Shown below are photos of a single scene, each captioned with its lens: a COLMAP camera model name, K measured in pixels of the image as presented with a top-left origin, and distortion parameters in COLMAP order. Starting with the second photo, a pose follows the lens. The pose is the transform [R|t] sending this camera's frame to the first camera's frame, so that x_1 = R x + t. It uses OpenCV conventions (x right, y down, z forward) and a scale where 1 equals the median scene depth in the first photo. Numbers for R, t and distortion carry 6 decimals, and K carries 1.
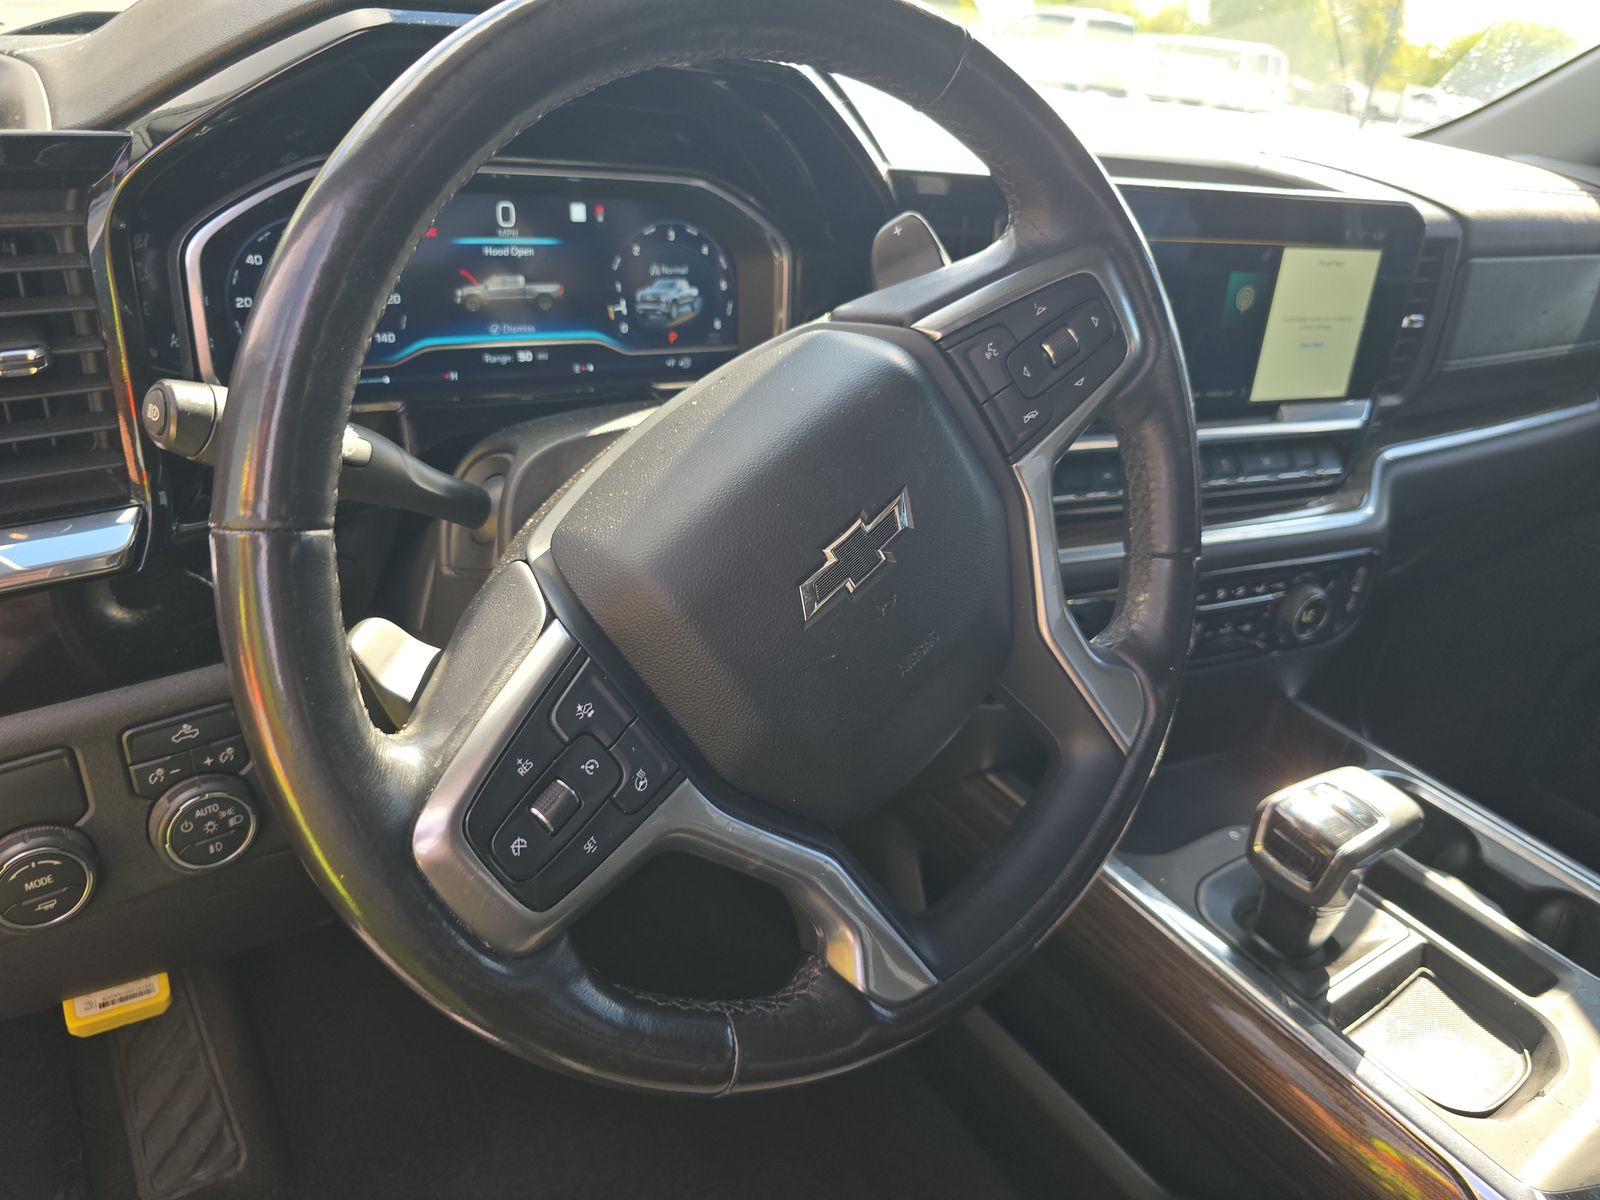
lens RADIAL K [[1072.2, 0, 818.6], [0, 1072.2, 596.7], [0, 0, 1]] dist [0.045384, -0.058543]
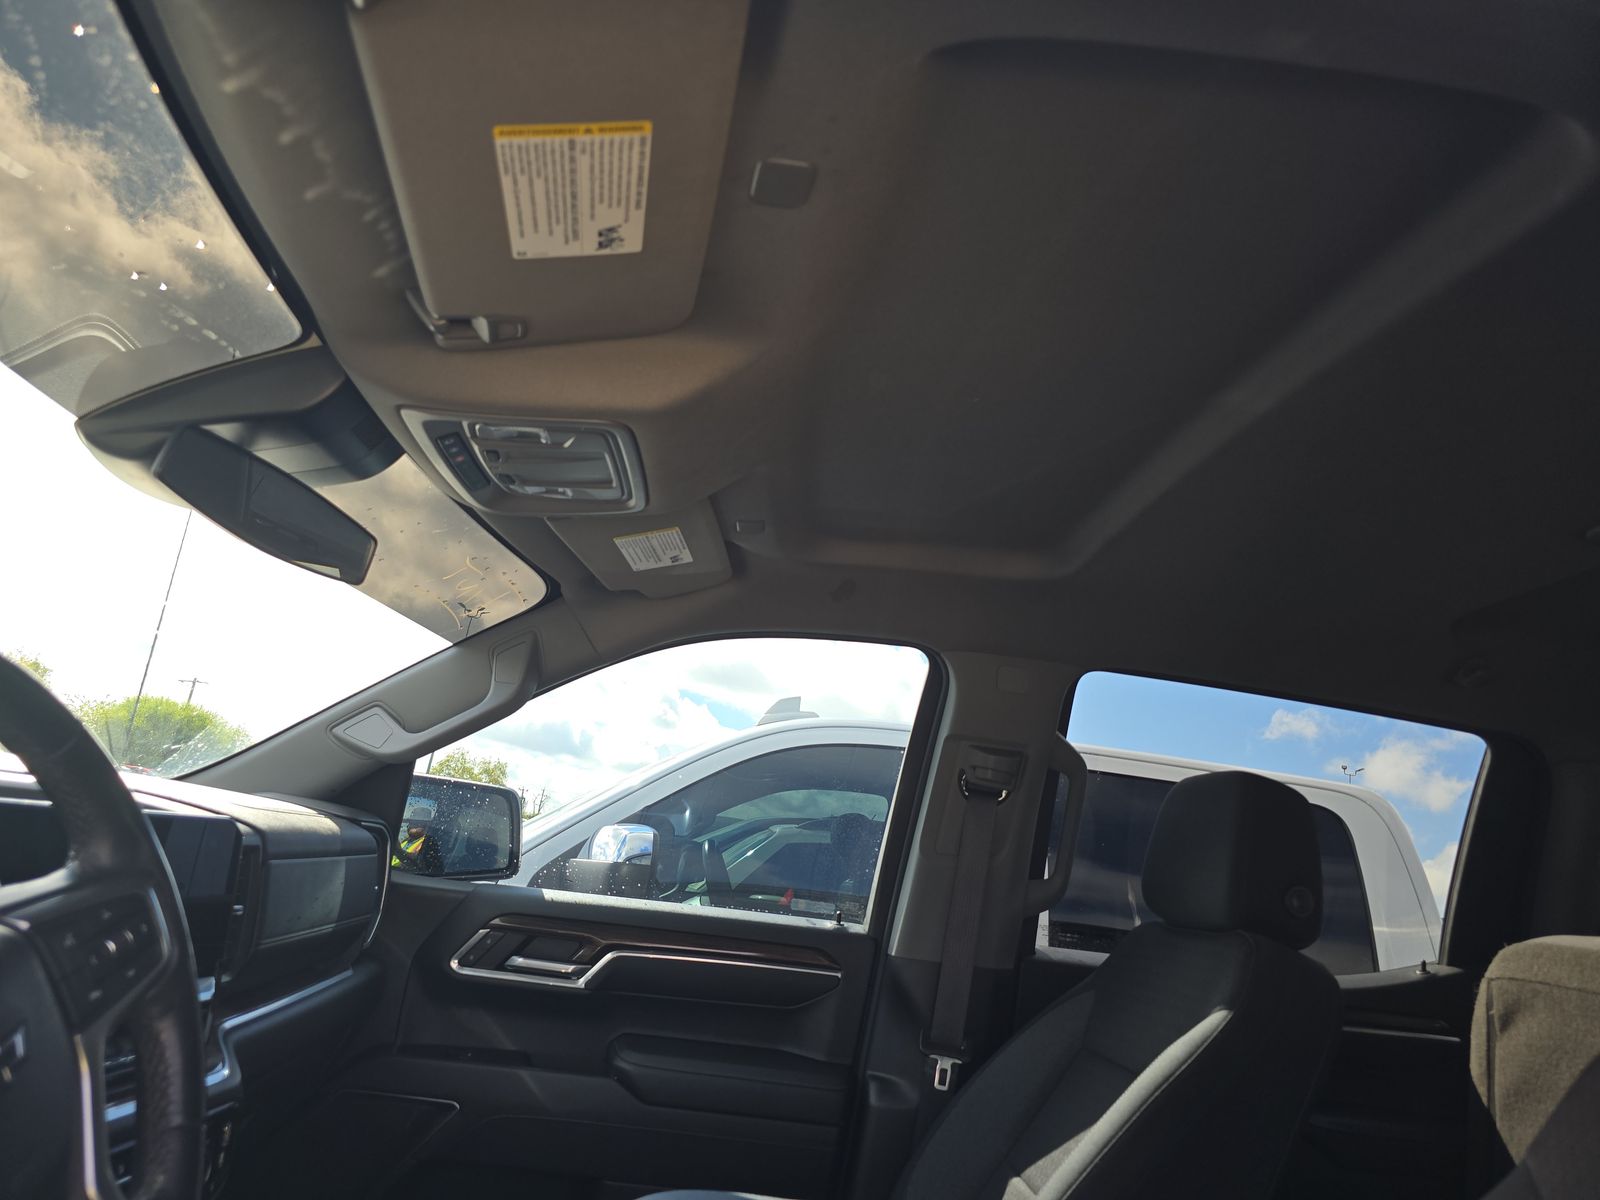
lens RADIAL K [[1067.9, 0, 794.0], [0, 1067.9, 582.8], [0, 0, 1]] dist [0.055946, -0.060690]
pose [[0.494501, 0.171833, 0.852022, -0.379723], [0.335474, 0.866572, -0.369472, 0.139871], [-0.801827, 0.468536, 0.370876, -0.241808]]
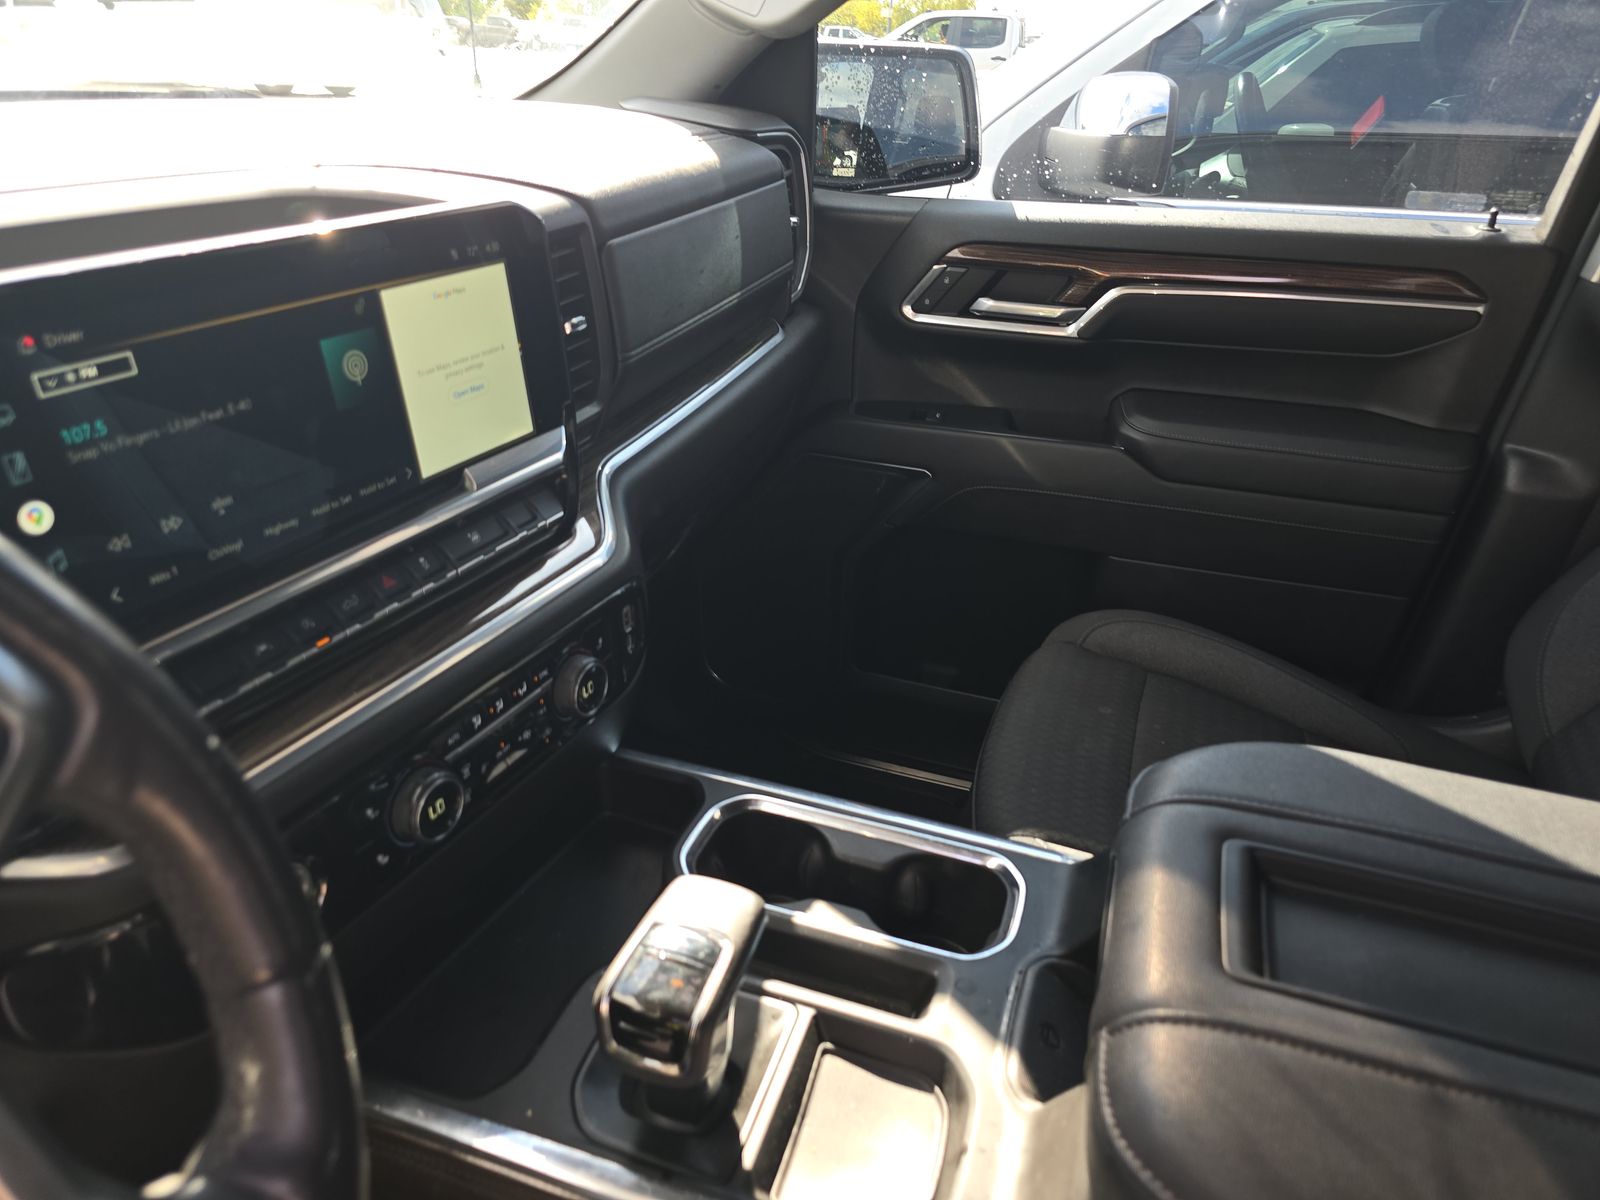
lens RADIAL K [[1068.5, 0, 800.0], [0, 1068.5, 600.0], [0, 0, 1]] dist [0.060041, -0.060905]
pose [[0.789450, -0.360157, 0.497046, 0.242841], [0.338453, 0.930956, 0.137005, -0.142370], [-0.512072, 0.060068, 0.856840, 0.224583]]
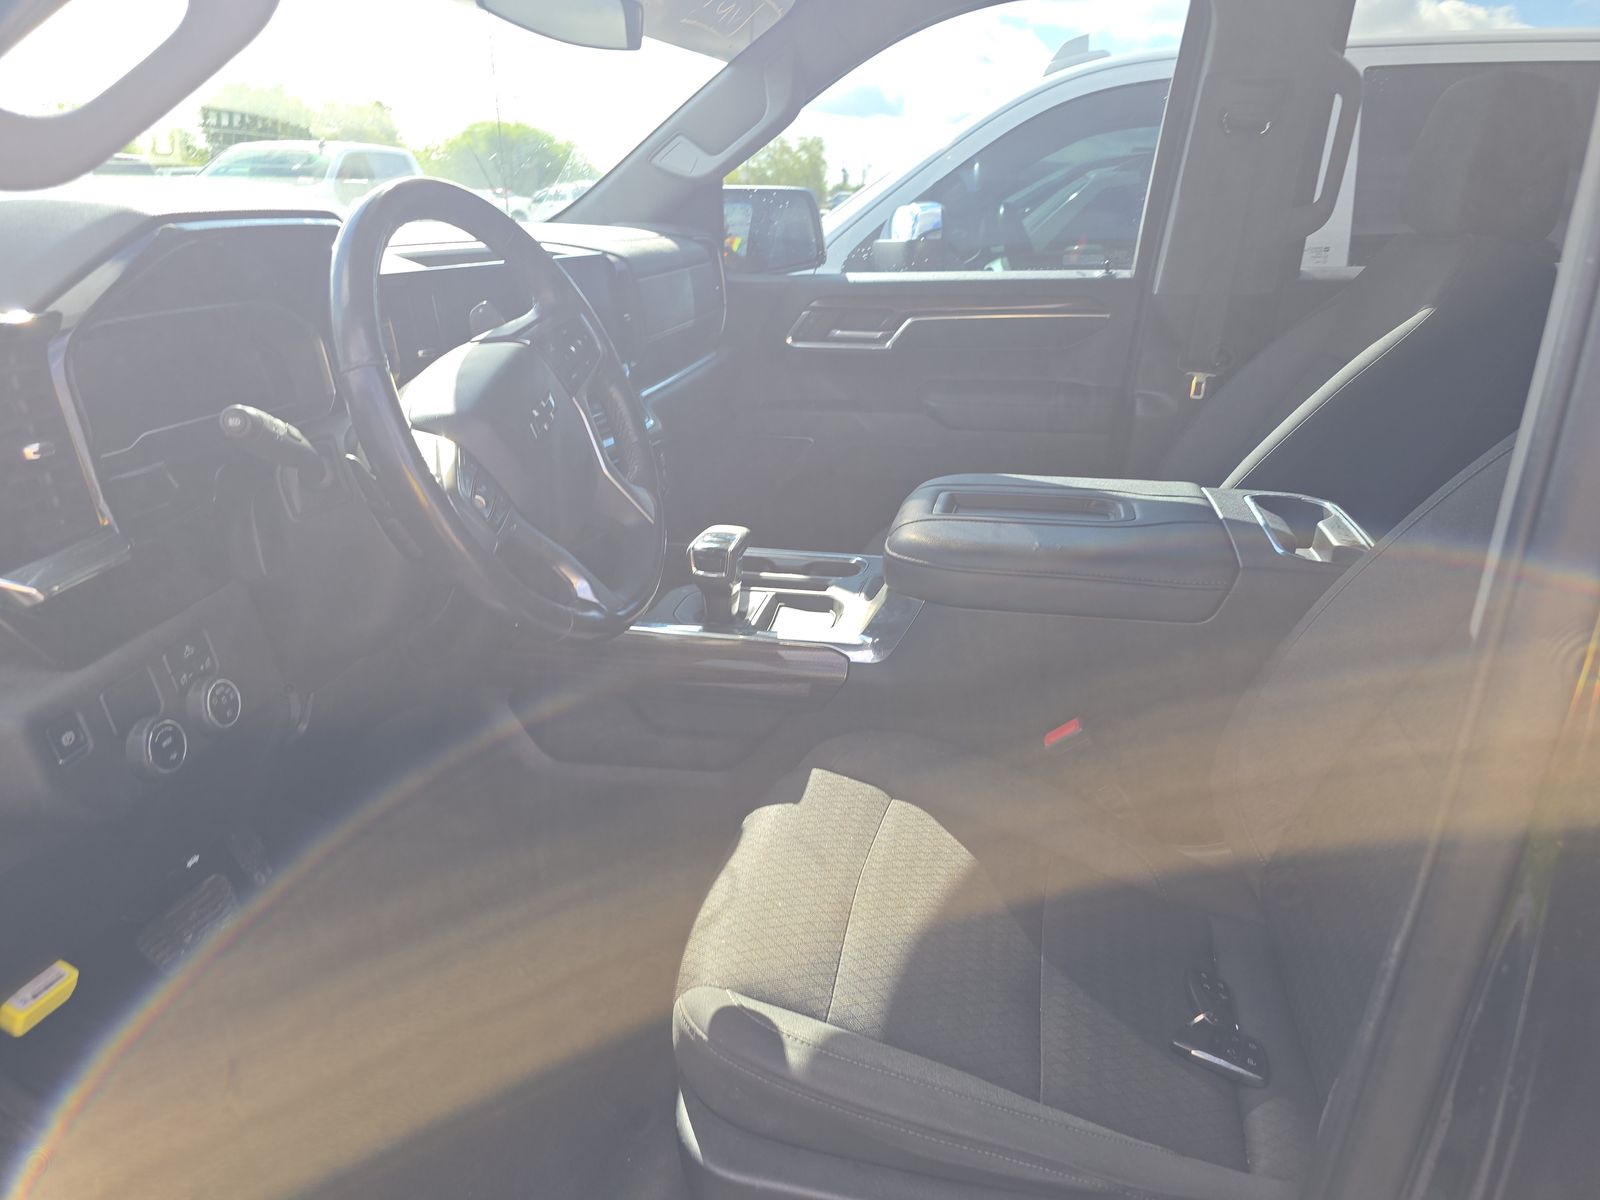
lens RADIAL K [[1067.9, 0, 794.0], [0, 1067.9, 582.8], [0, 0, 1]] dist [0.055946, -0.060690]
pose [[0.711460, -0.338738, 0.615696, -0.668013], [0.396299, 0.916941, 0.046536, 0.237140], [-0.580321, 0.210891, 0.786608, -0.621534]]
